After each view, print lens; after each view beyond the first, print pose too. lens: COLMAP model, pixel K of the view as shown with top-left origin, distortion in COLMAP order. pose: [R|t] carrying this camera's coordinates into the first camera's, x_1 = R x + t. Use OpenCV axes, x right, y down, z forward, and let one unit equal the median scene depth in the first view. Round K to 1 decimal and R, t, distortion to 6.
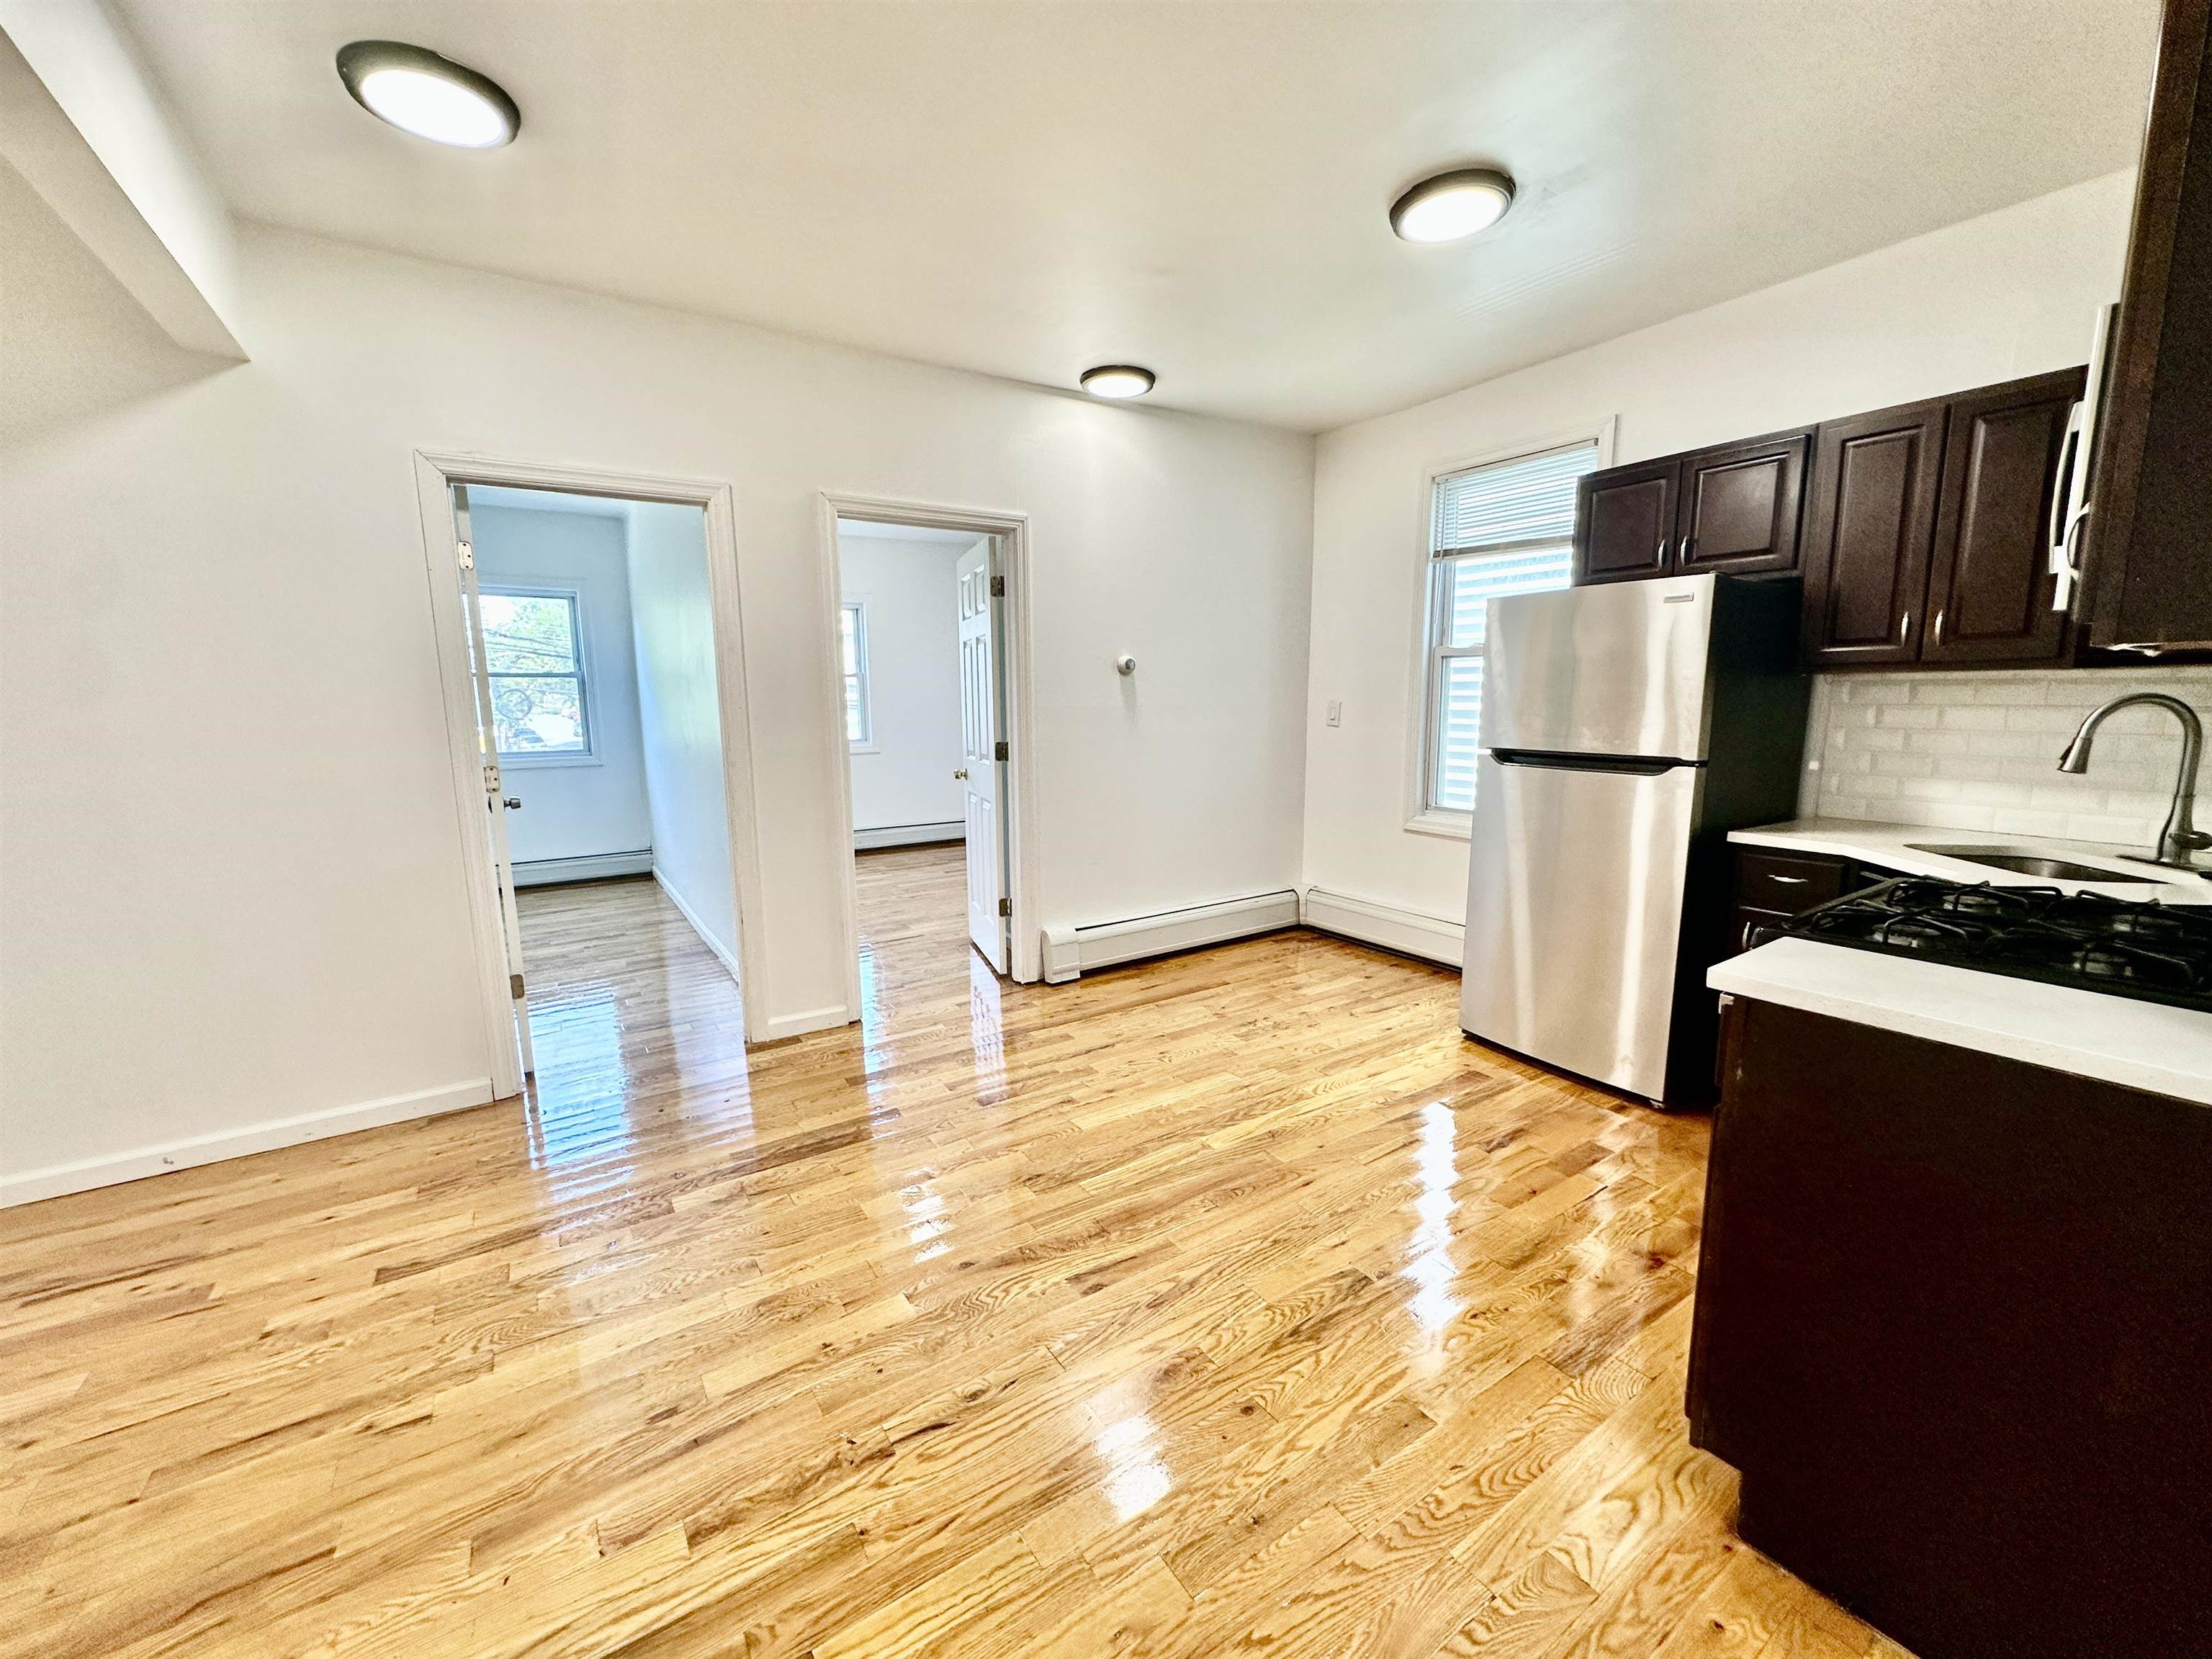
lens RADIAL K [[886.1, 0, 1106.0], [0, 886.1, 829.5], [0, 0, 1]] dist [-0.003589, 0.000839]
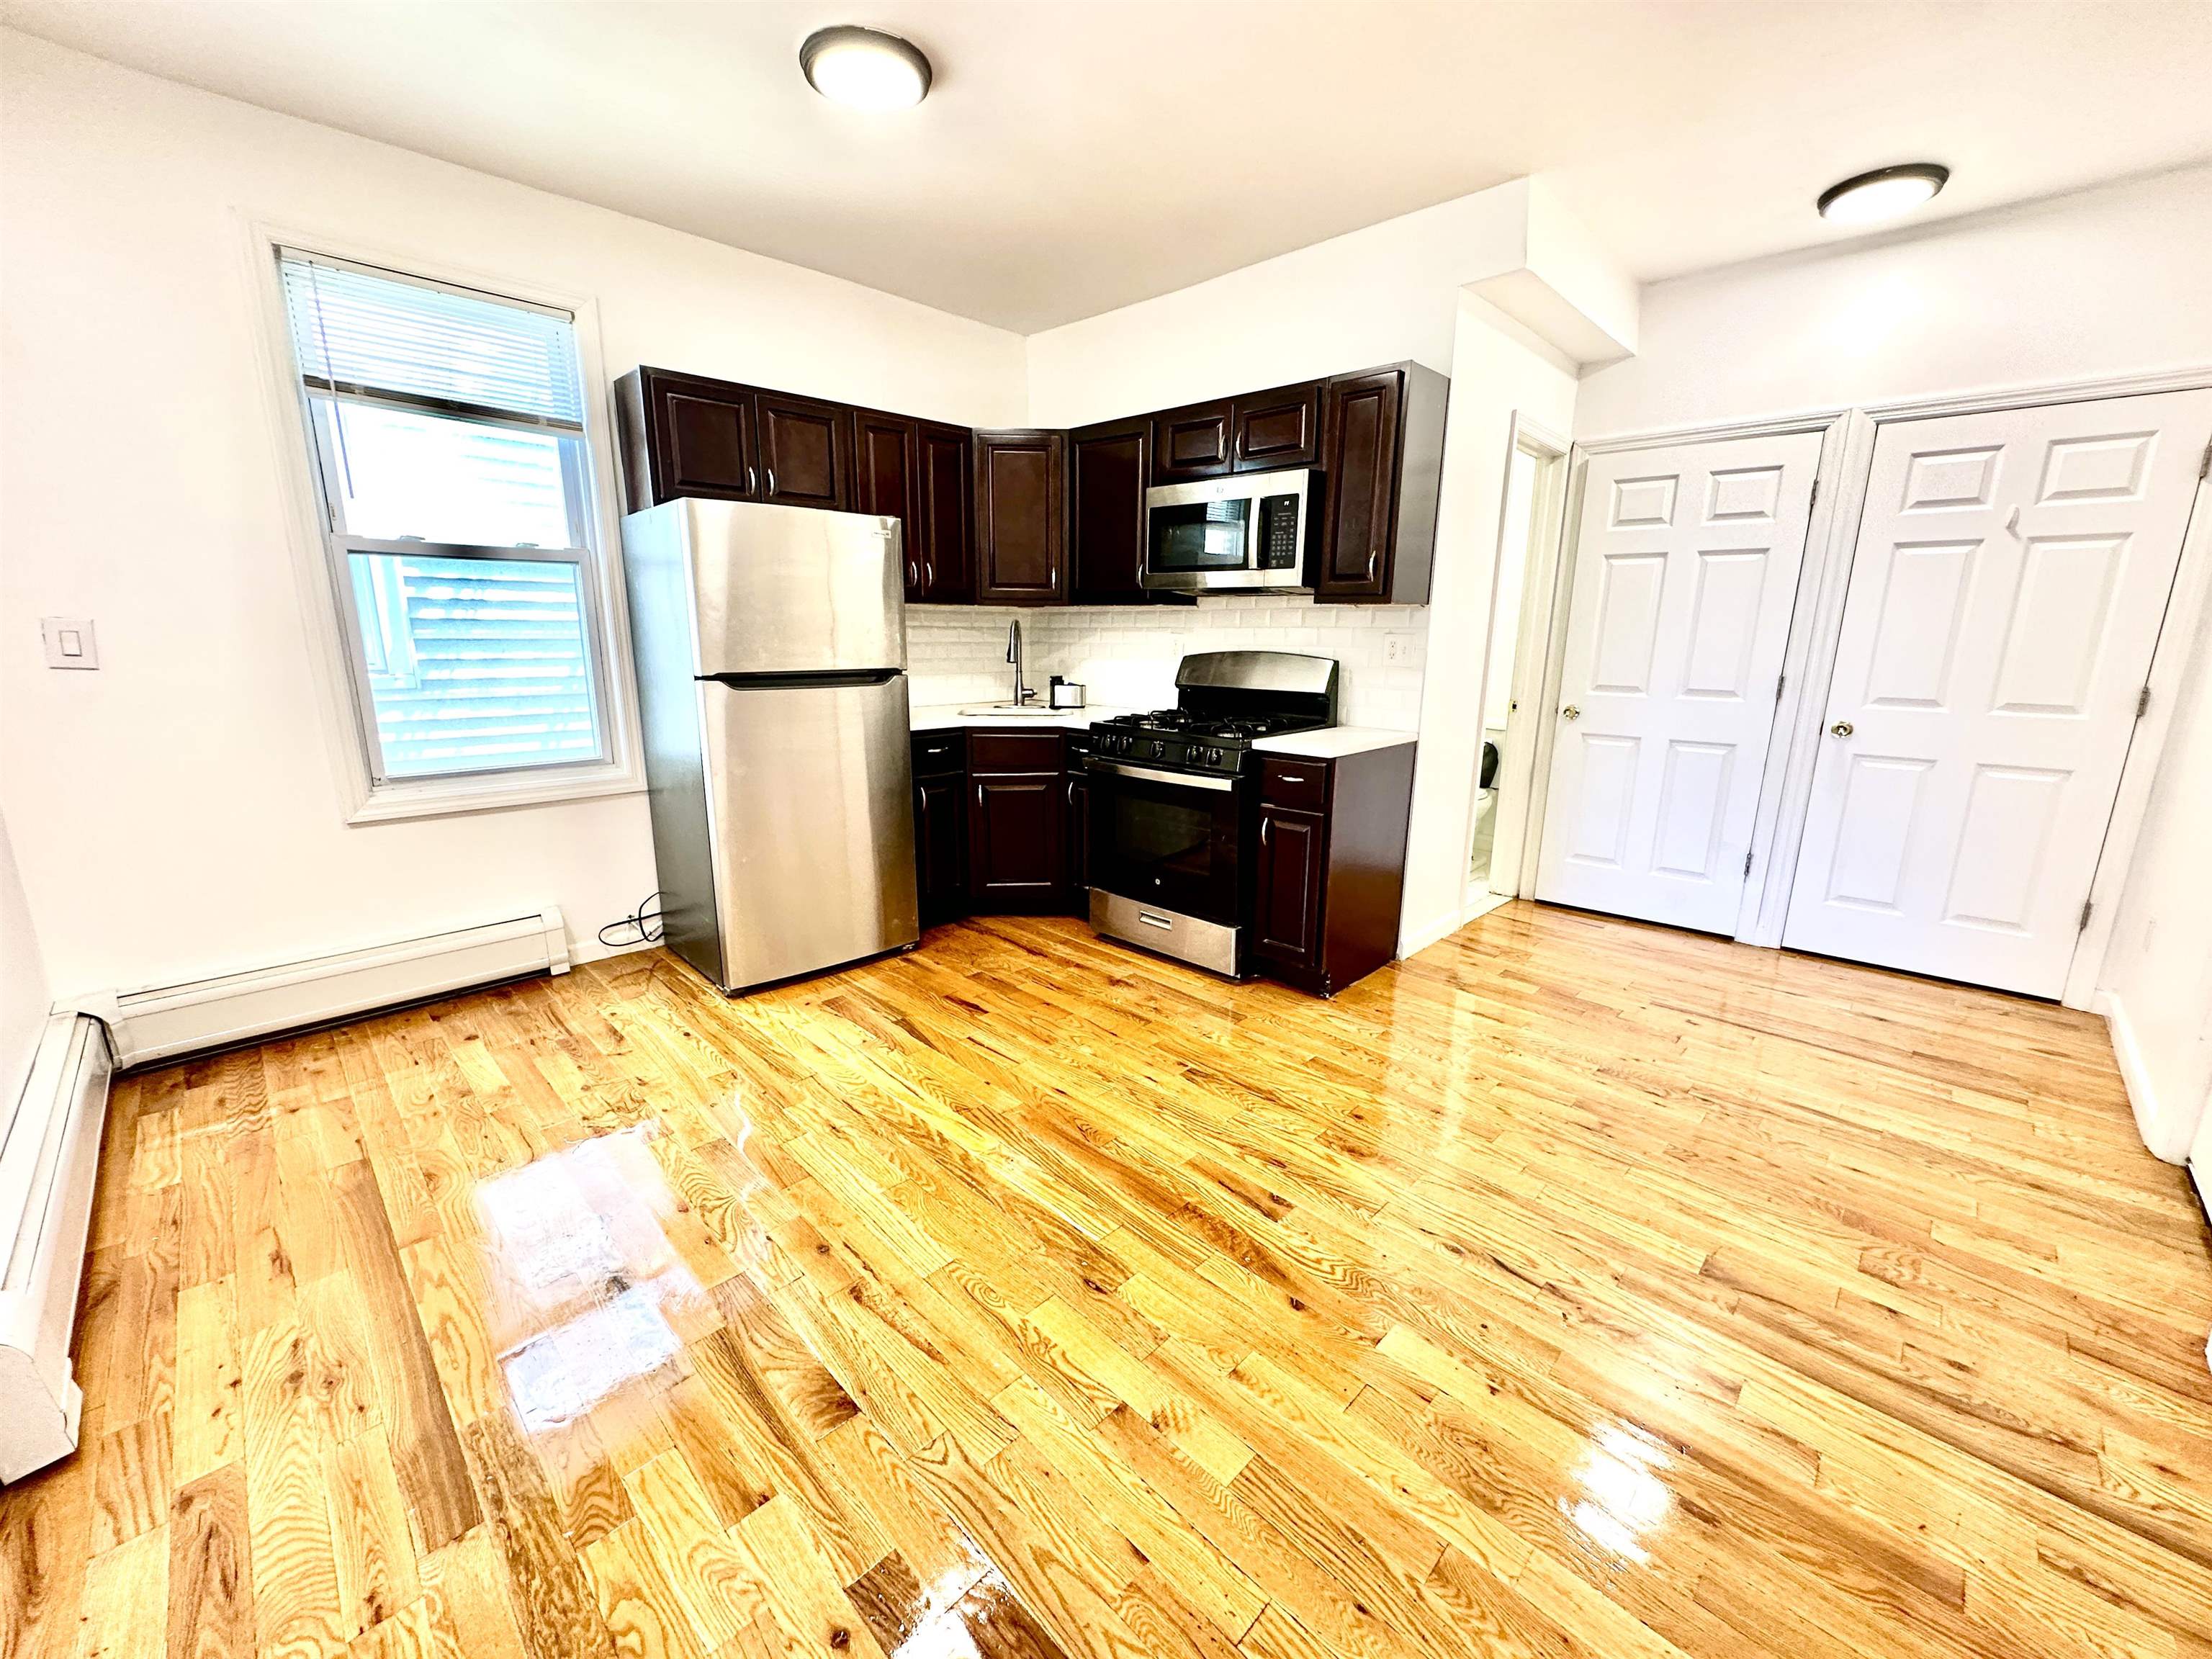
lens RADIAL K [[886.1, 0, 1106.0], [0, 886.1, 829.5], [0, 0, 1]] dist [-0.003589, 0.000839]
pose [[-0.211388, -0.213251, 0.953855, -0.660698], [0.138877, 0.959454, 0.245279, -0.131561], [-0.967486, 0.184317, -0.173201, 1.000876]]
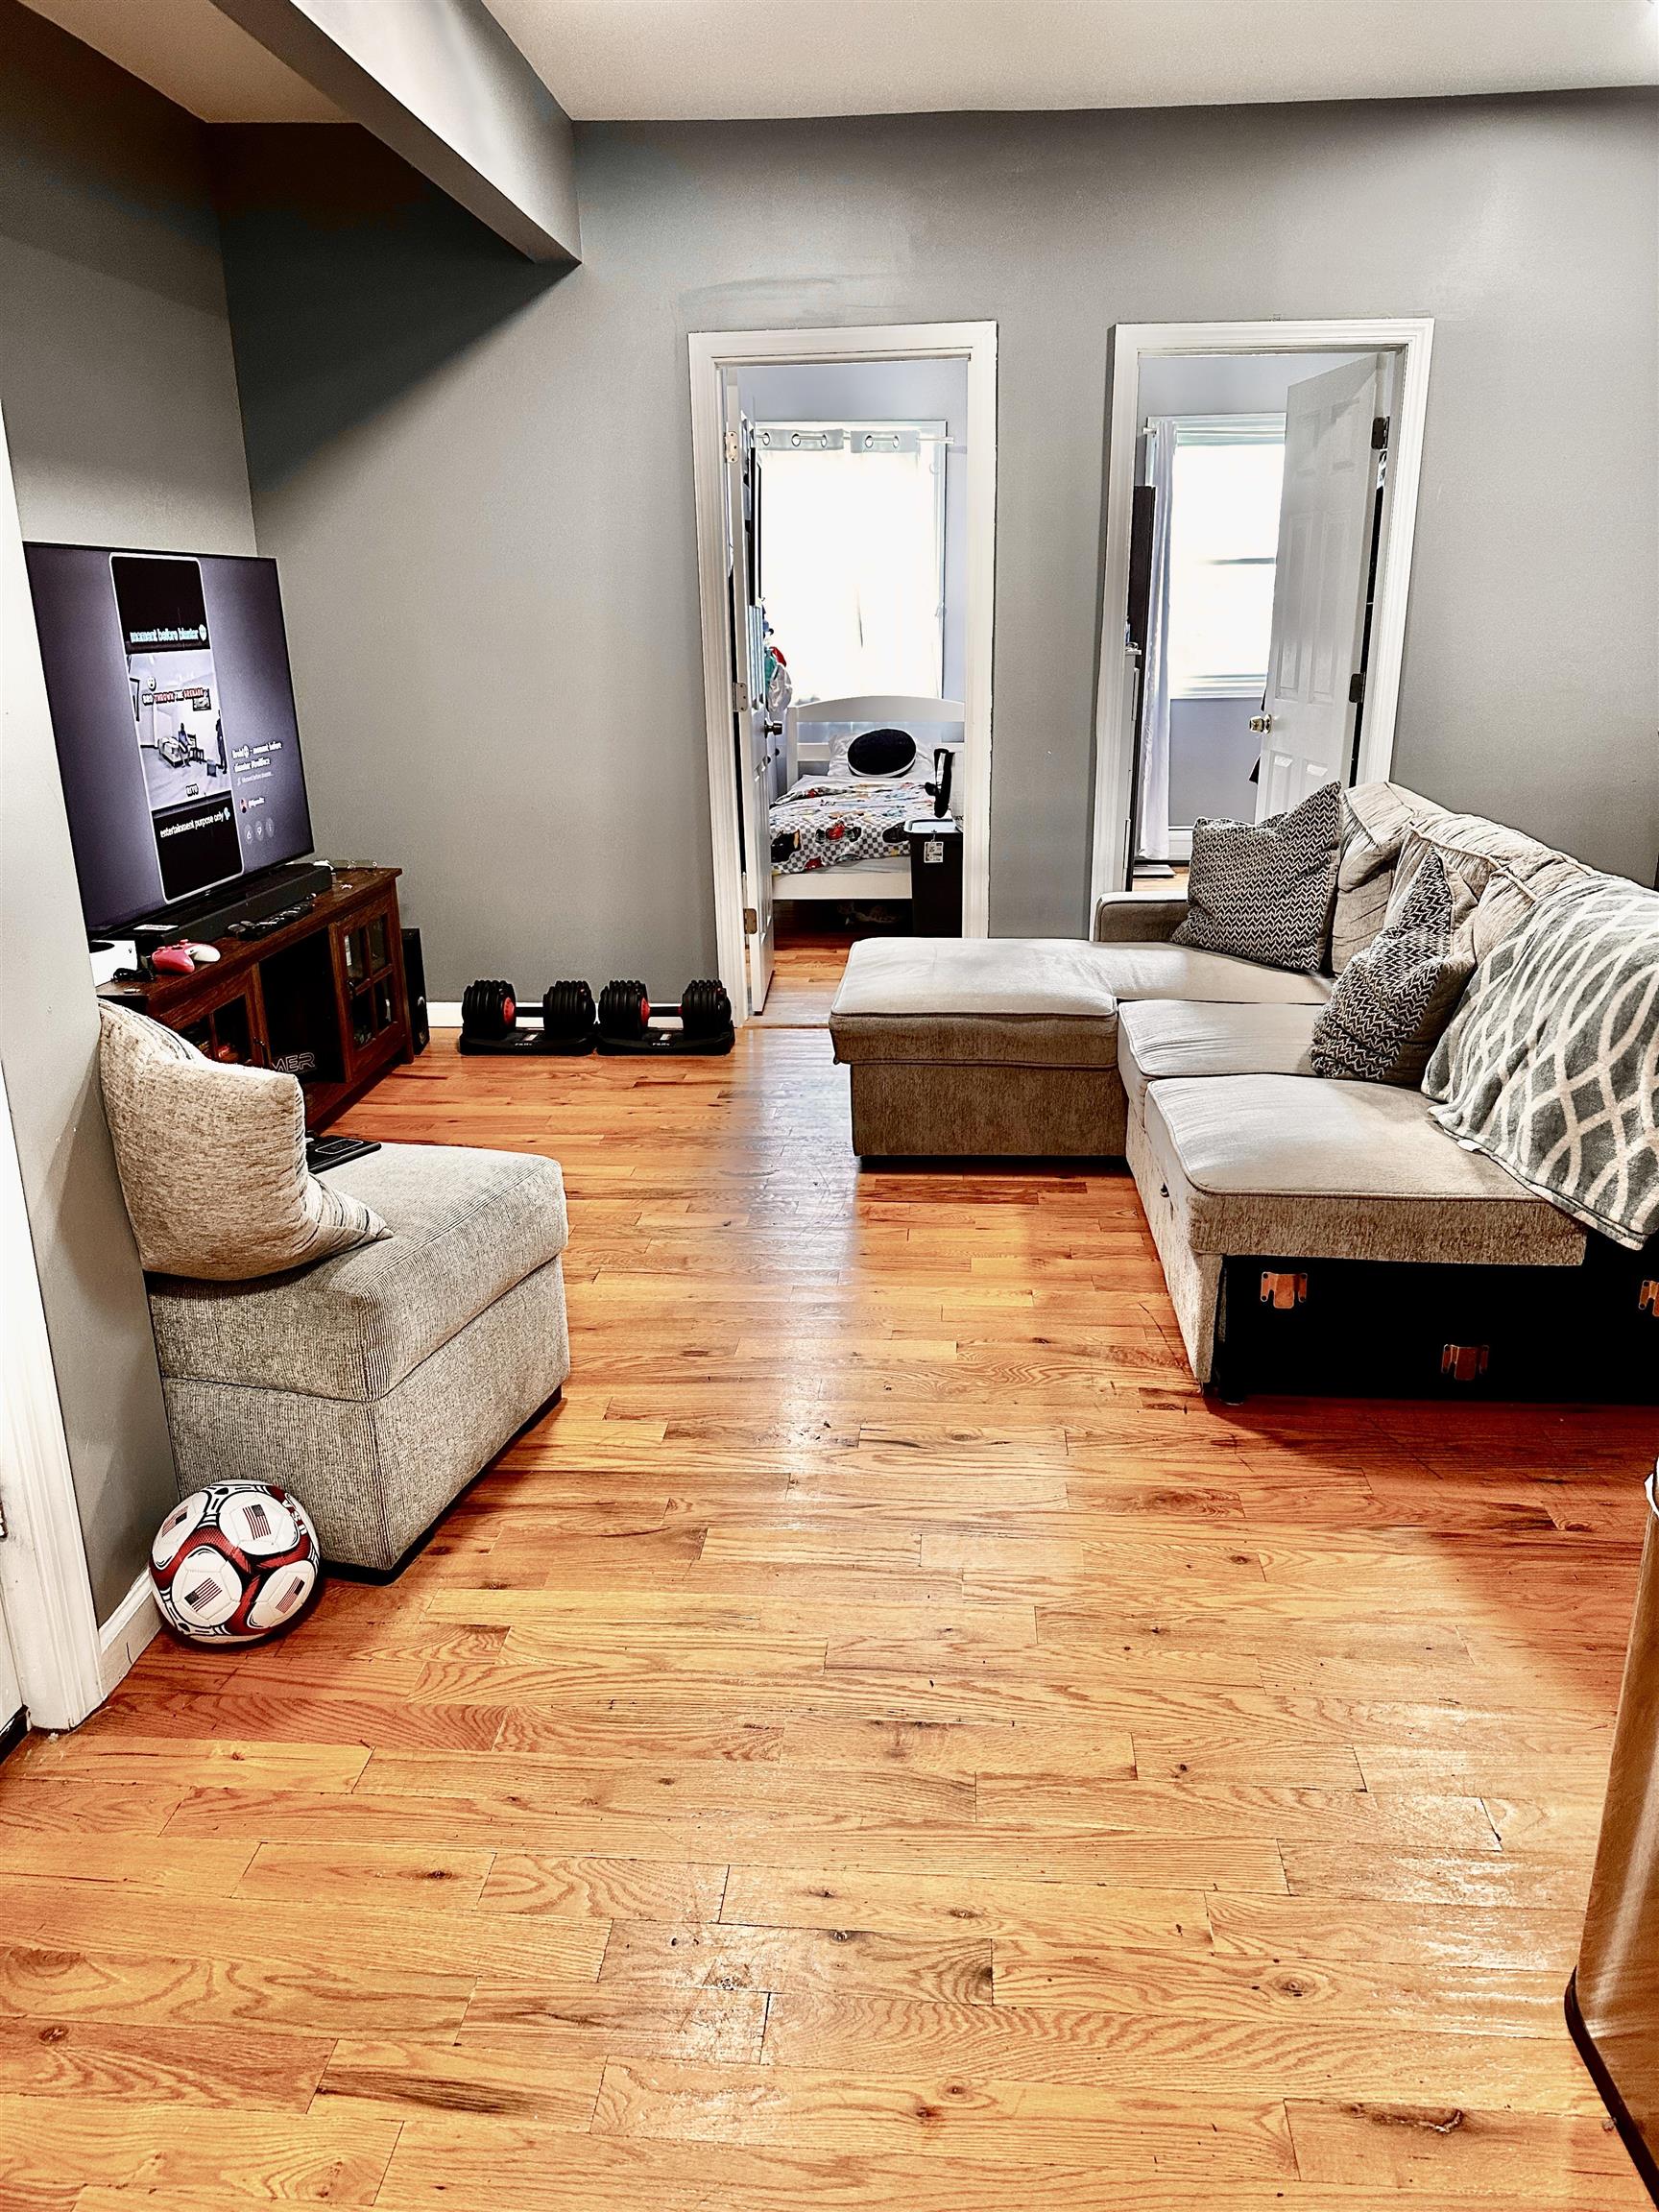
lens RADIAL K [[1545.3, 0, 840.2], [0, 1545.3, 1110.3], [0, 0, 1]] dist [0.107426, -0.123386]
pose [[0.790865, 0.193821, -0.580488, 0.391259], [-0.093496, 0.975655, 0.198385, 0.016387], [0.604807, -0.102623, 0.789733, -0.174569]]
